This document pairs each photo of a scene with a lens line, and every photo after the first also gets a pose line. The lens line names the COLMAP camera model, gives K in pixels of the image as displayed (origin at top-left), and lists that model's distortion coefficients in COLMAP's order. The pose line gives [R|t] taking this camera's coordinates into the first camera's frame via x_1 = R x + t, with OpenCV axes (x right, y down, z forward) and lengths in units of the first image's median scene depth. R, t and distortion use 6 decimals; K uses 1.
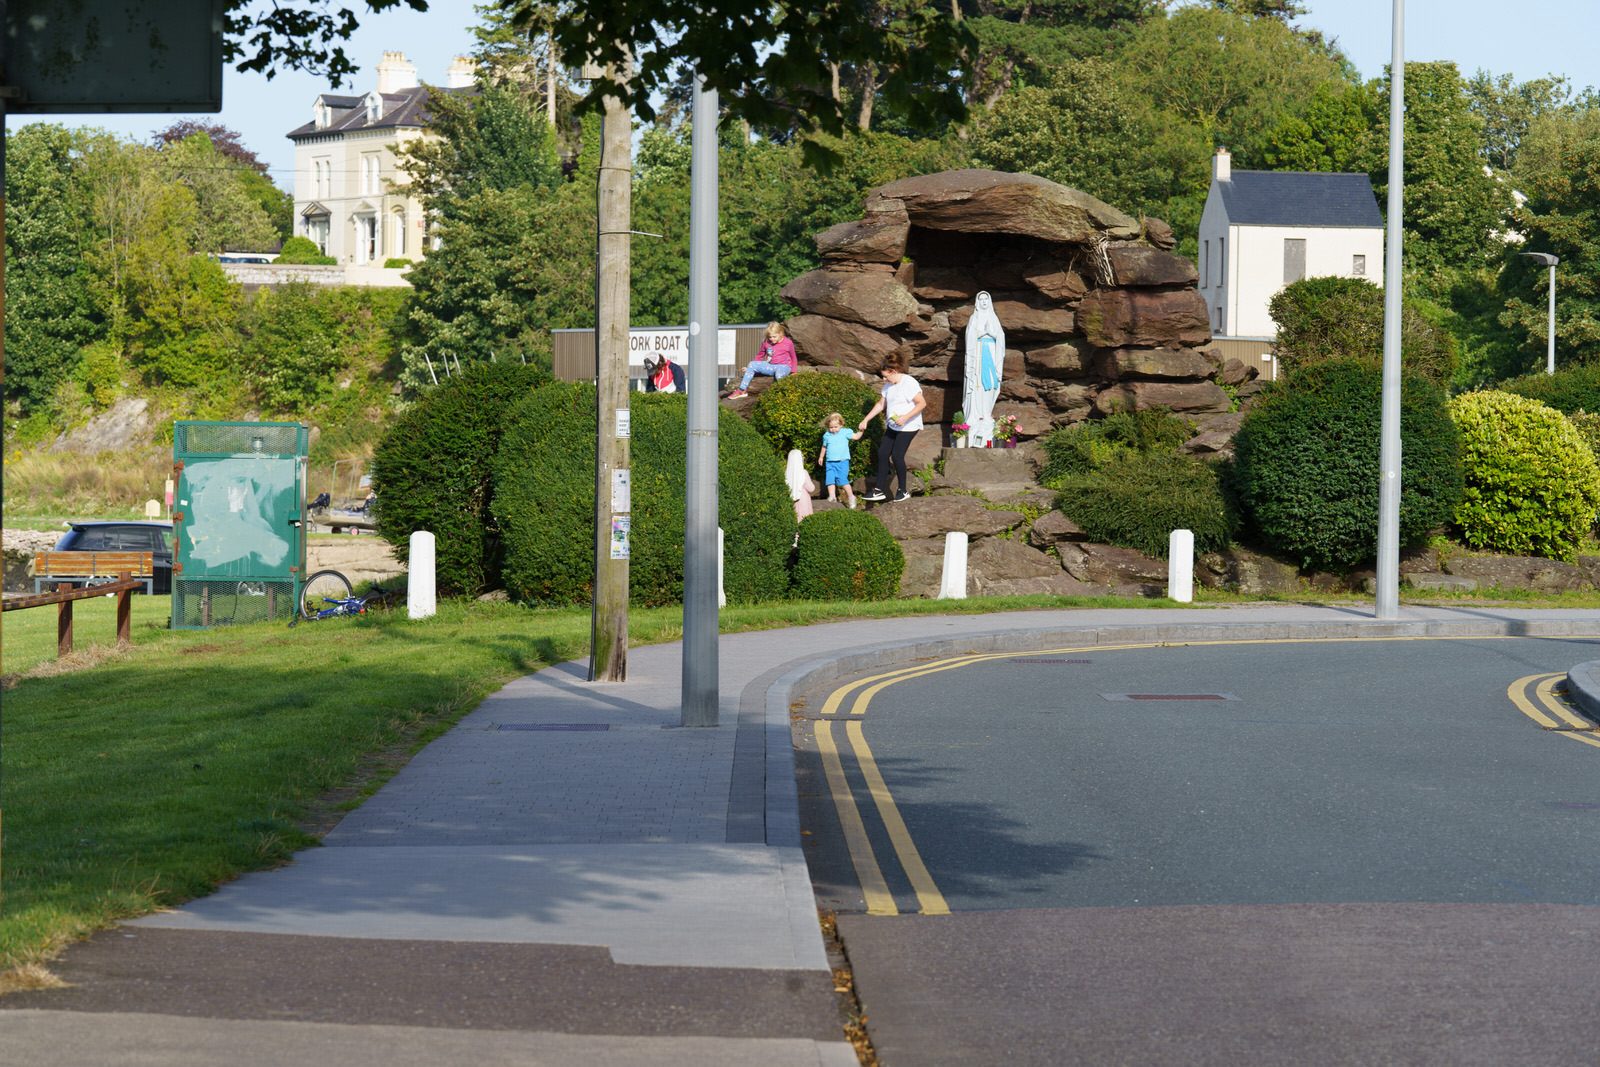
lens RADIAL K [[5655.0, 0, 800.0], [0, 5655.0, 533.5], [0, 0, 1]] dist [0.101770, 1.975503]
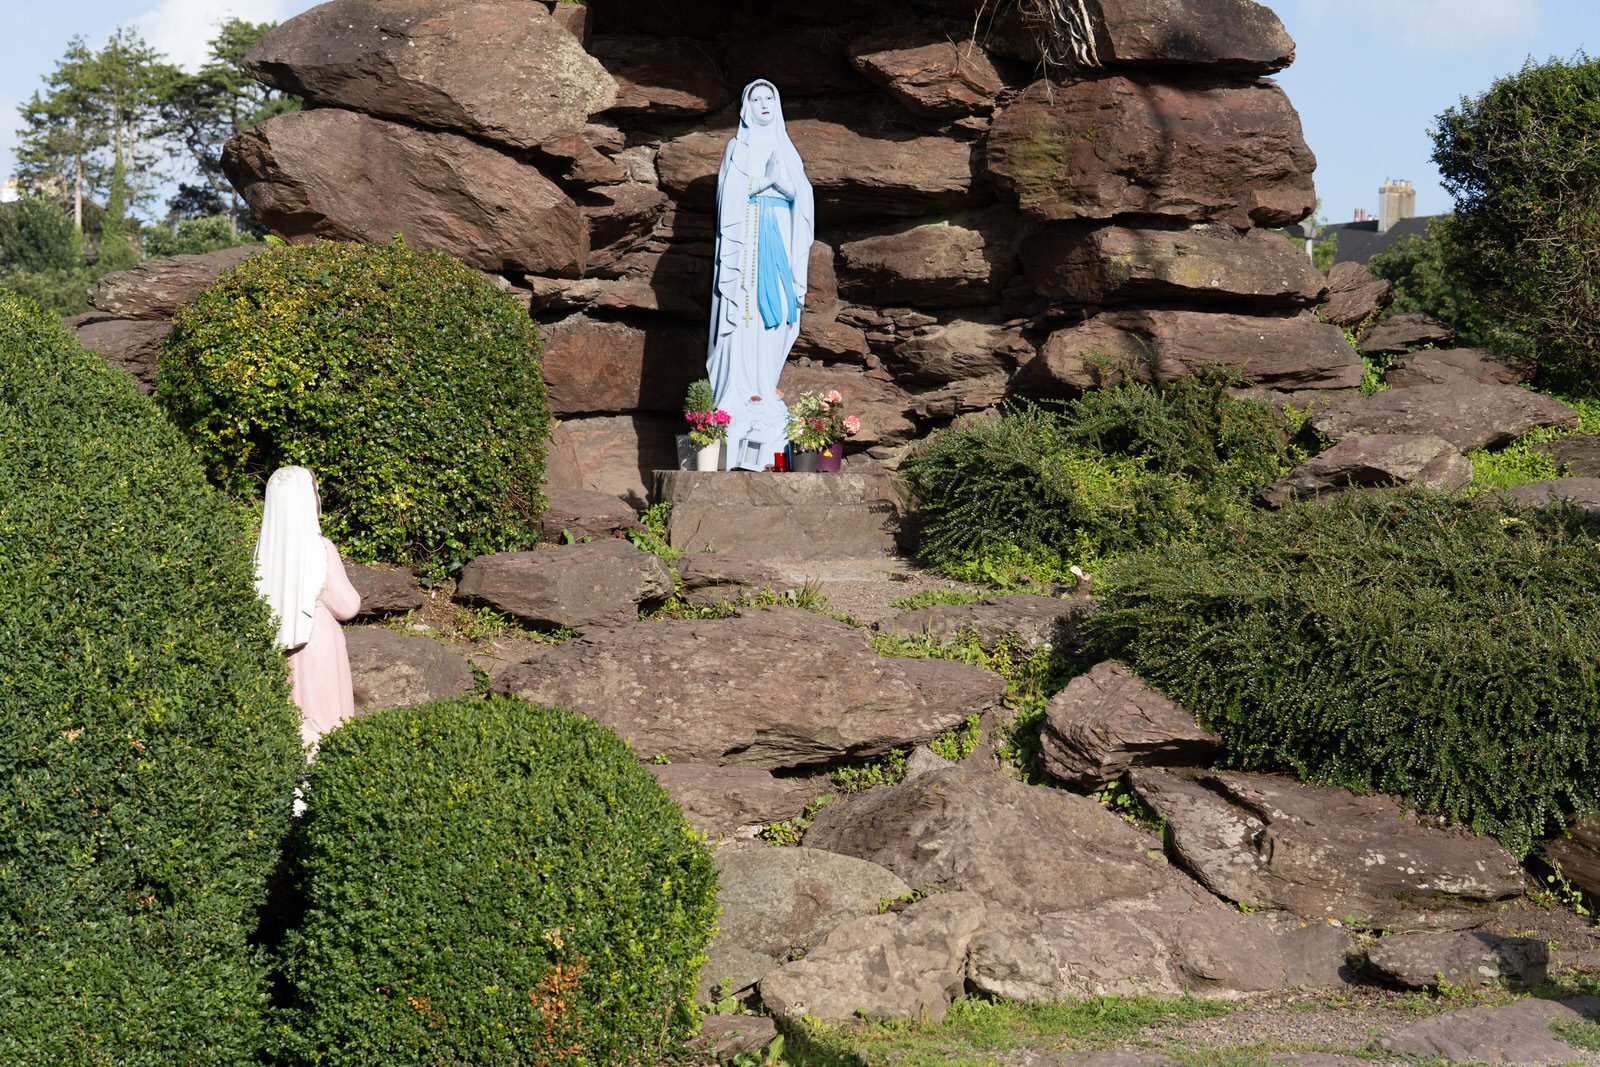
lens RADIAL K [[3619.4, 0, 800.0], [0, 3619.4, 533.5], [0, 0, 1]] dist [-0.027122, 0.354023]
pose [[0.989554, 0.004368, 0.144098, -0.001606], [-0.004097, 0.999989, -0.002184, -0.010415], [-0.144106, 0.001570, 0.989561, 0.759949]]
